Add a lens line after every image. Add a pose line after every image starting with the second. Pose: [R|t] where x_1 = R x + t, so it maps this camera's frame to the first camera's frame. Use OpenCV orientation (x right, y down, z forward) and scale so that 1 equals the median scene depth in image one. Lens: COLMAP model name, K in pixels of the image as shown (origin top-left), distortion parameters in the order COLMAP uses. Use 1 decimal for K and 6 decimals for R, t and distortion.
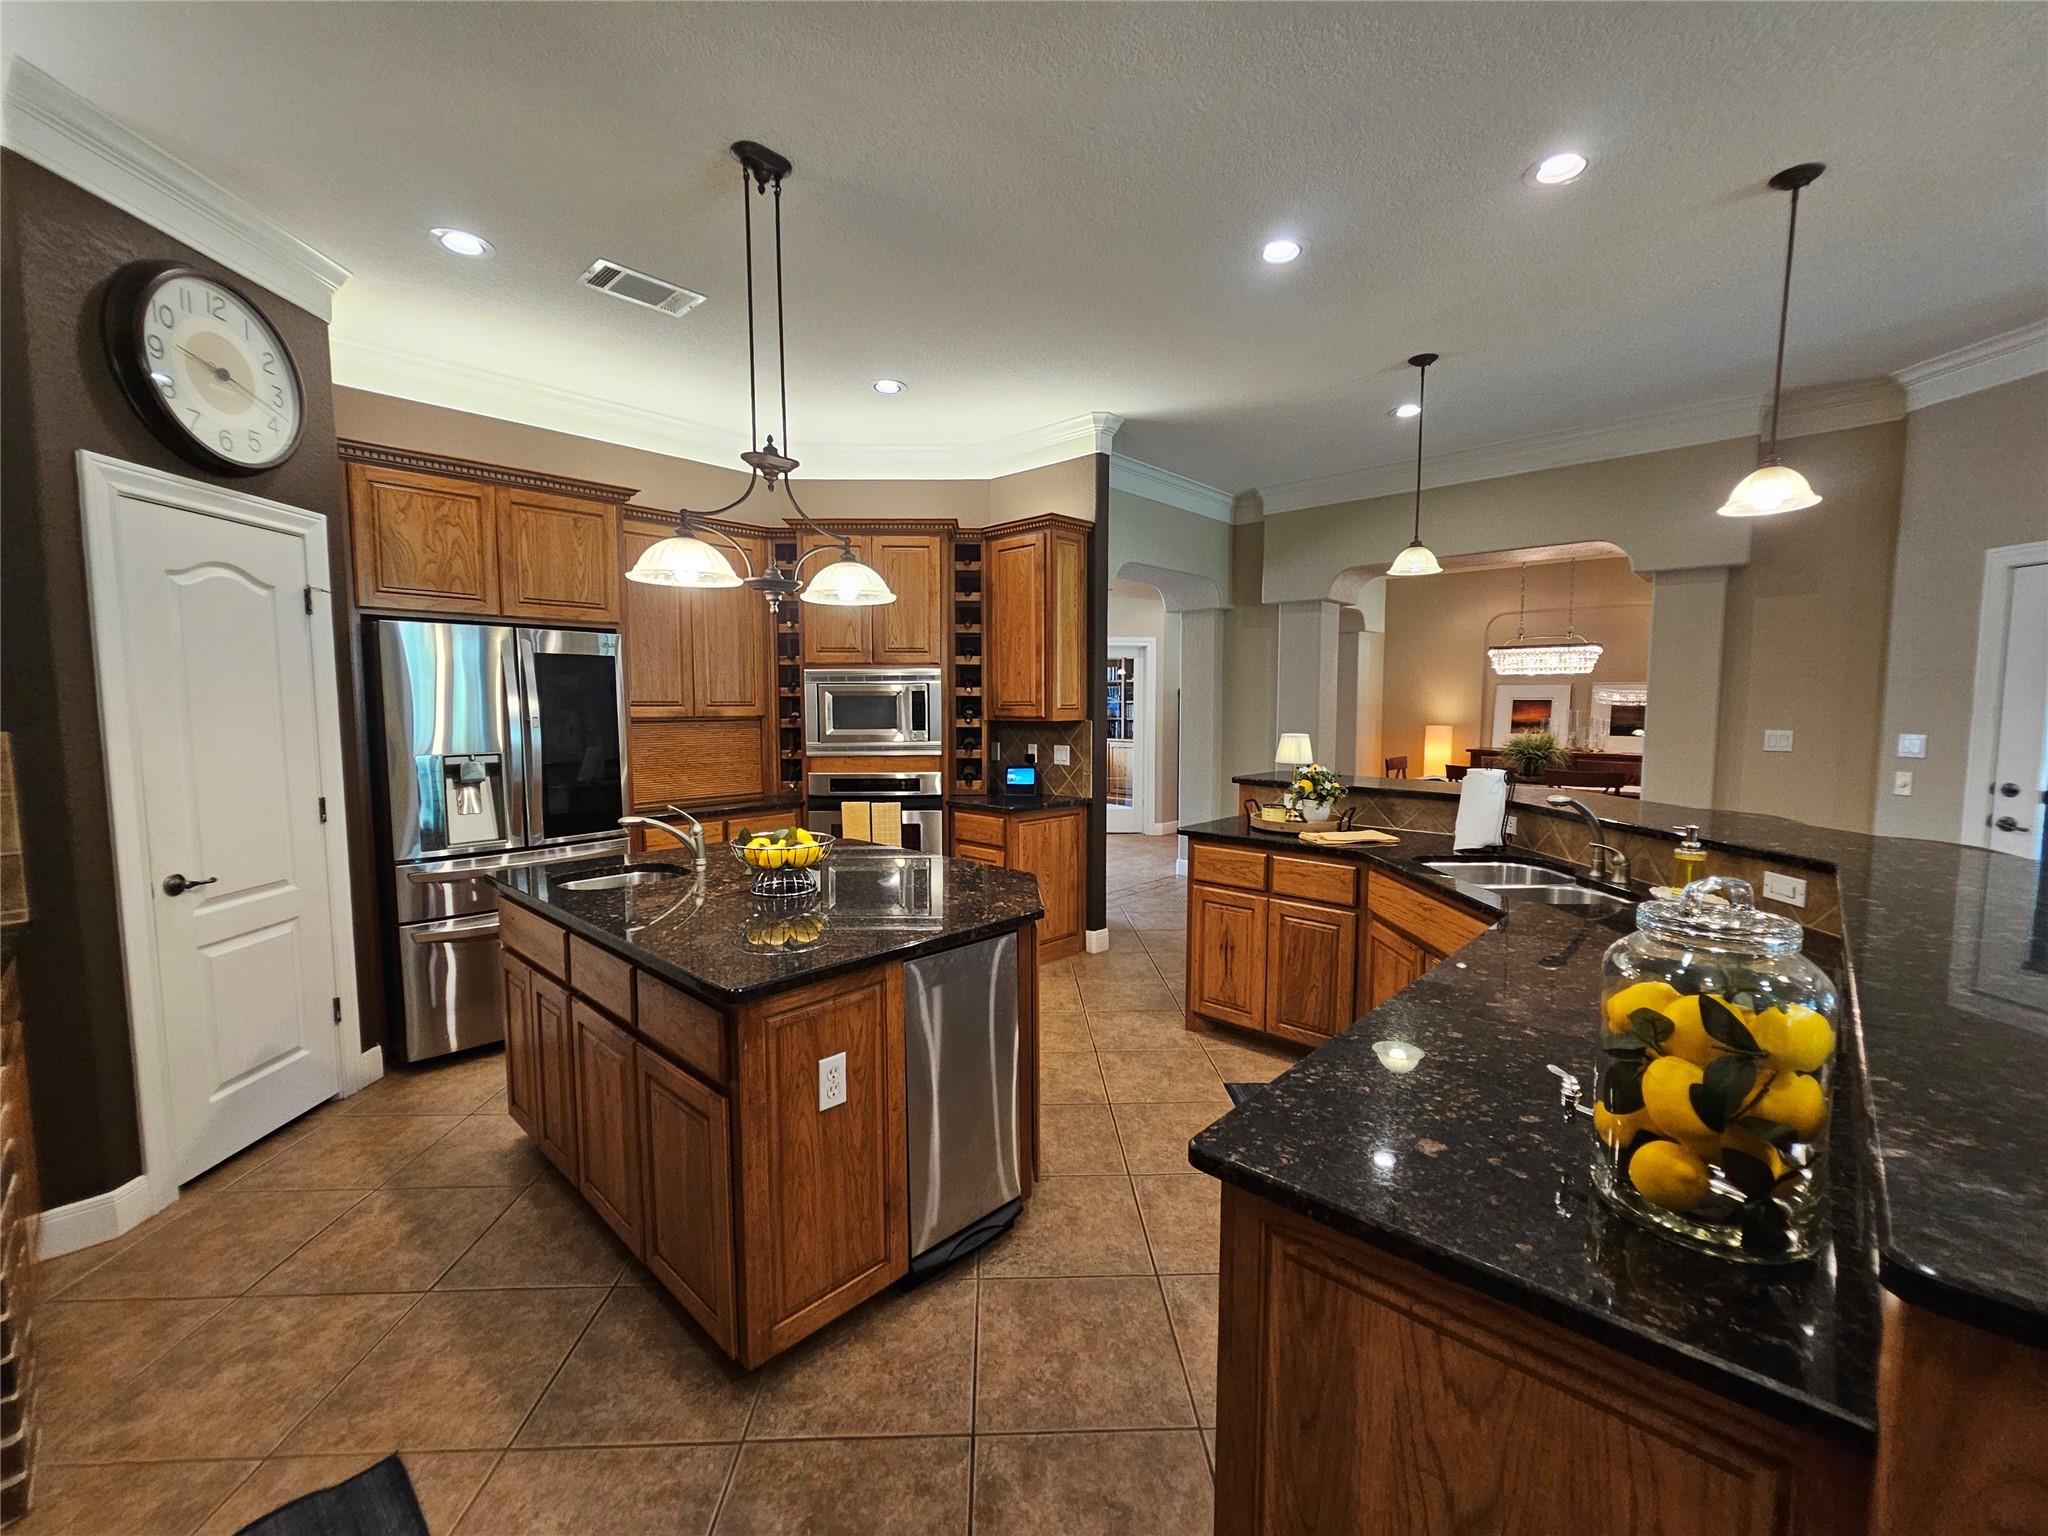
lens RADIAL K [[842.2, 0, 1026.6], [0, 842.2, 764.9], [0, 0, 1]] dist [-0.001462, -0.000199]
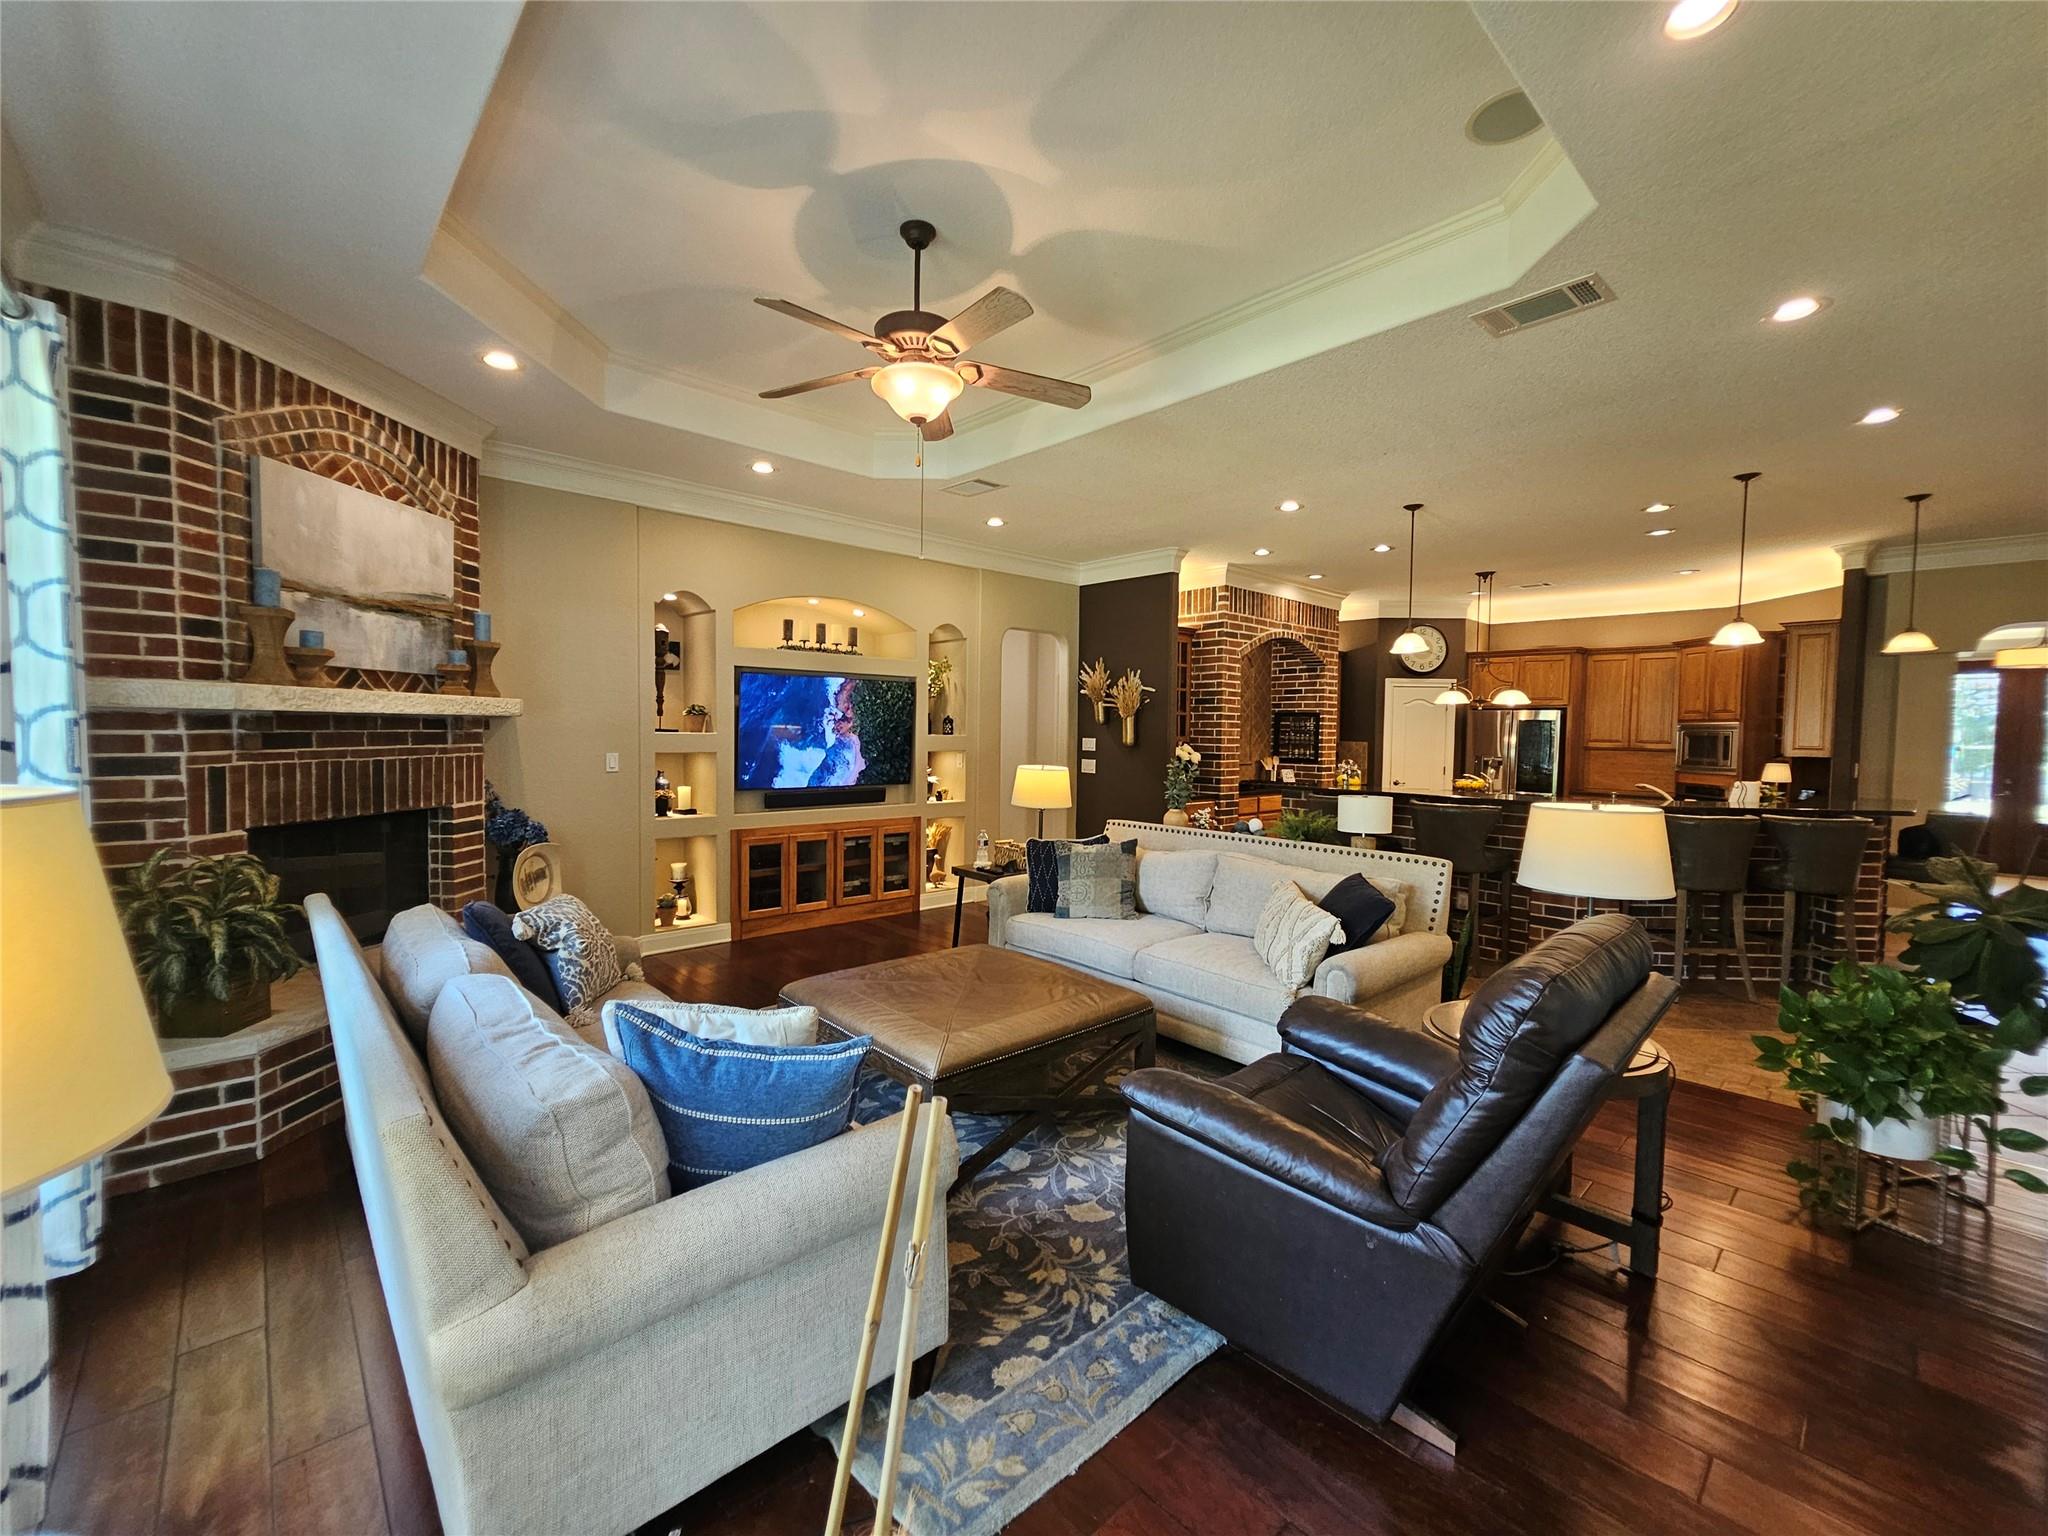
lens RADIAL K [[842.2, 0, 1026.6], [0, 842.2, 764.9], [0, 0, 1]] dist [-0.001462, -0.000199]
pose [[-0.069233, 0.043958, -0.996632, 1.612966], [-0.091532, 0.994535, 0.050224, 0.011129], [0.993393, 0.094701, -0.064831, -0.247109]]
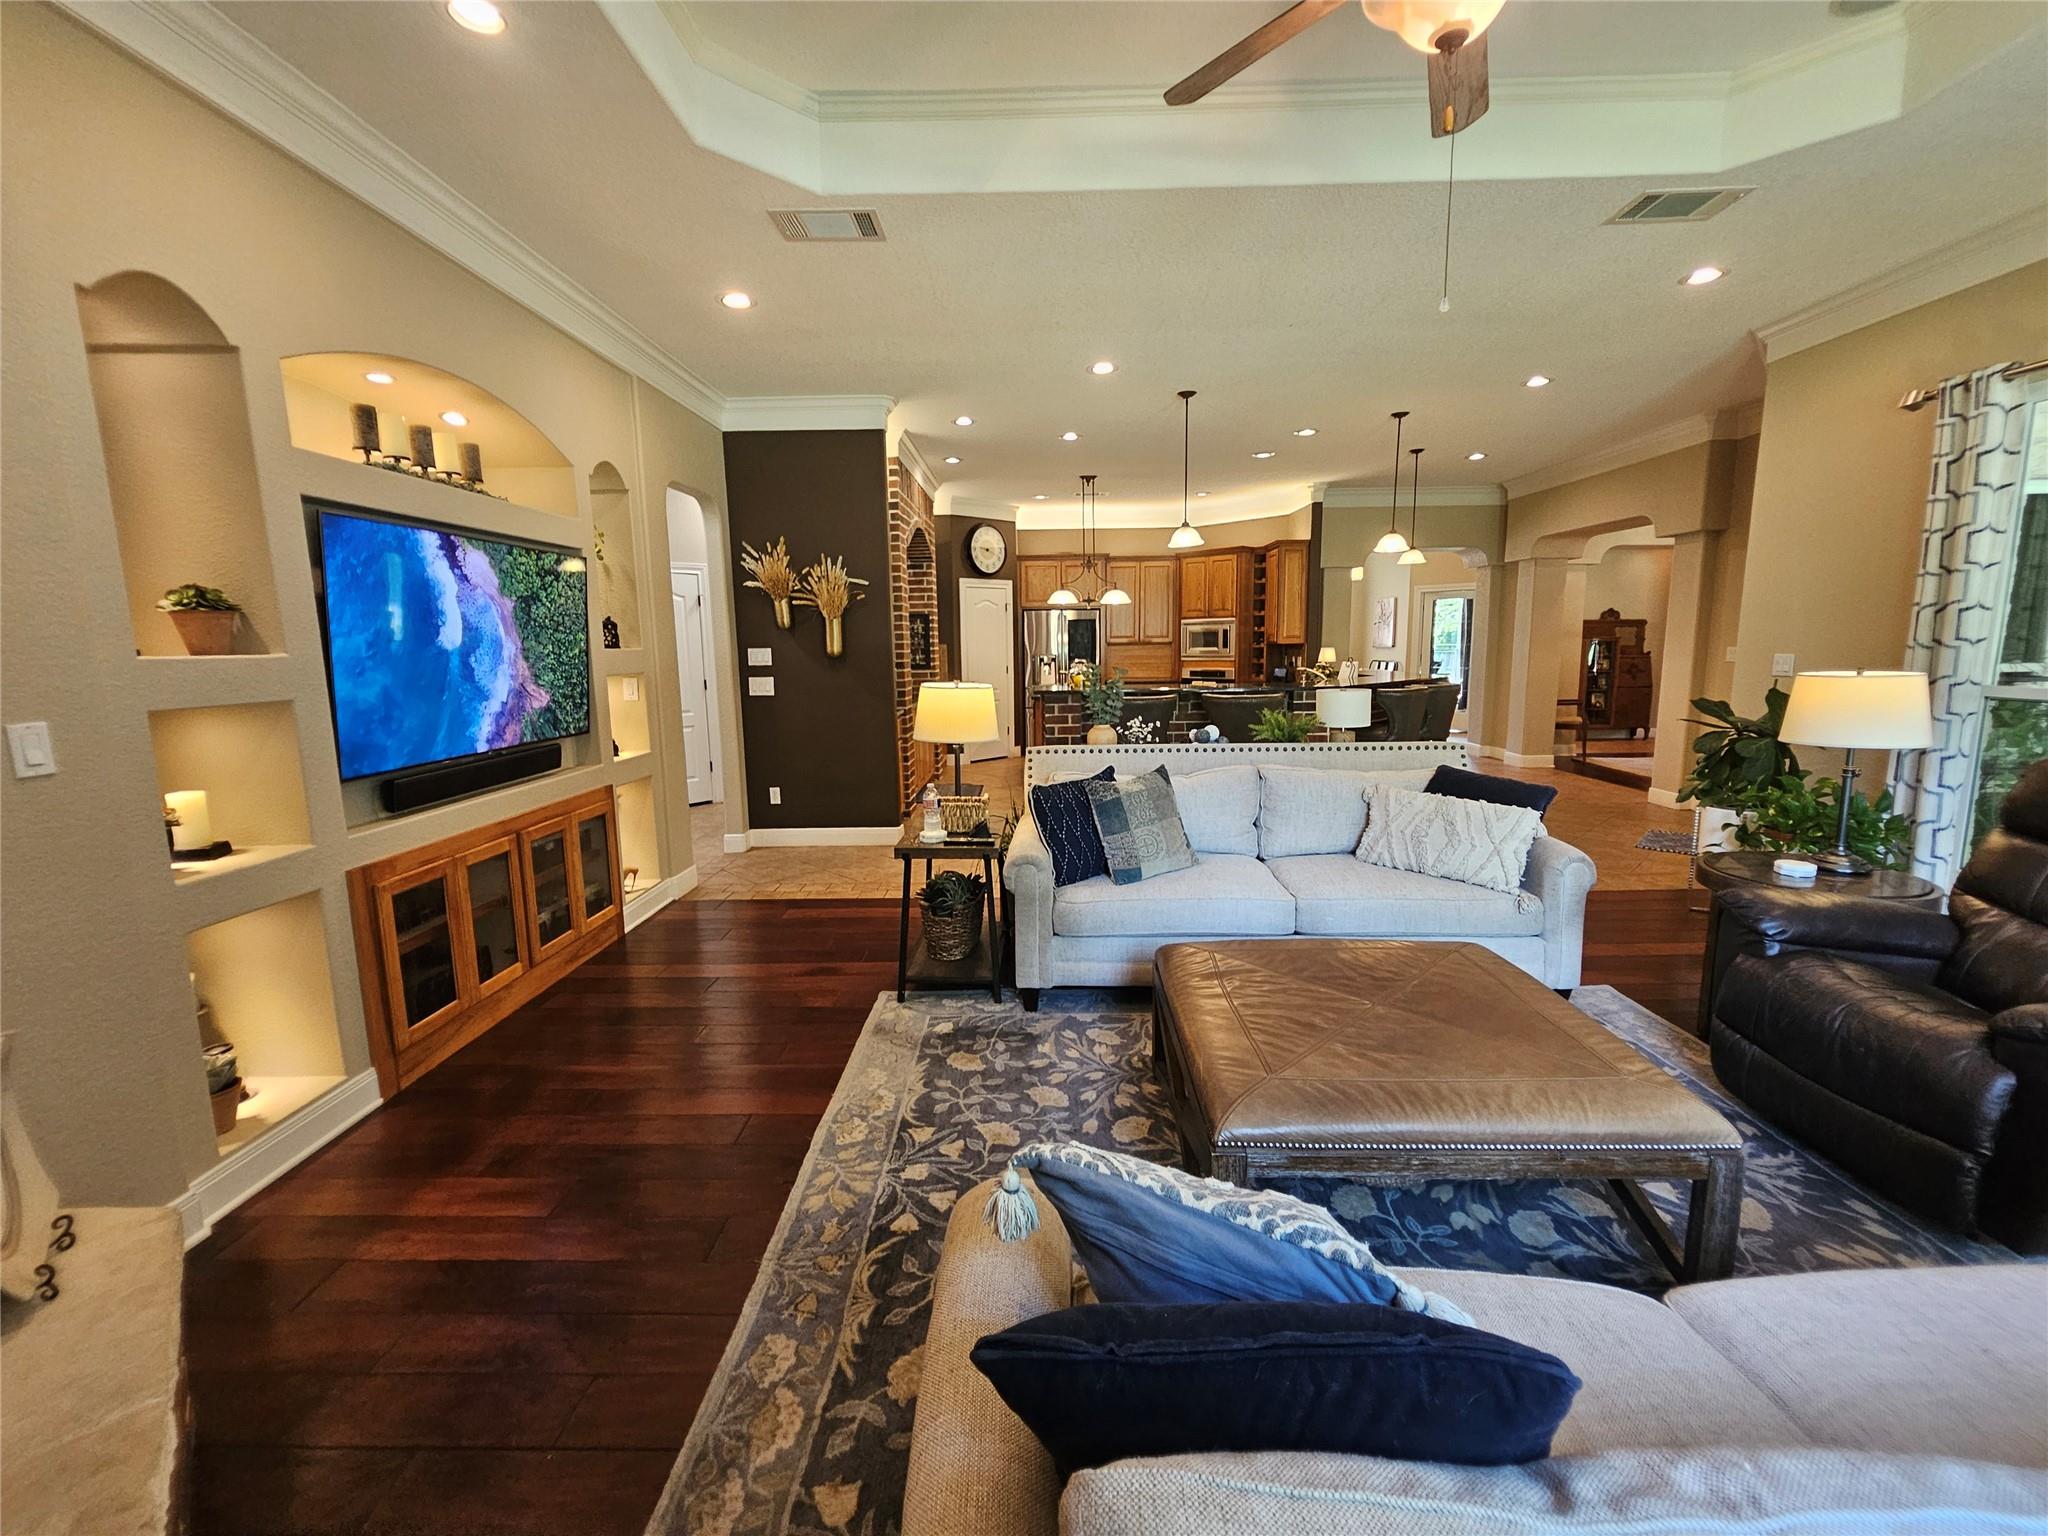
lens RADIAL K [[841.5, 0, 1028.0], [0, 841.5, 766.4], [0, 0, 1]] dist [-0.005861, 0.000410]
pose [[0.672438, 0.102528, -0.733017, 1.114722], [-0.043381, 0.994116, 0.099252, 0.064537], [0.738881, -0.034941, 0.672930, -0.788486]]
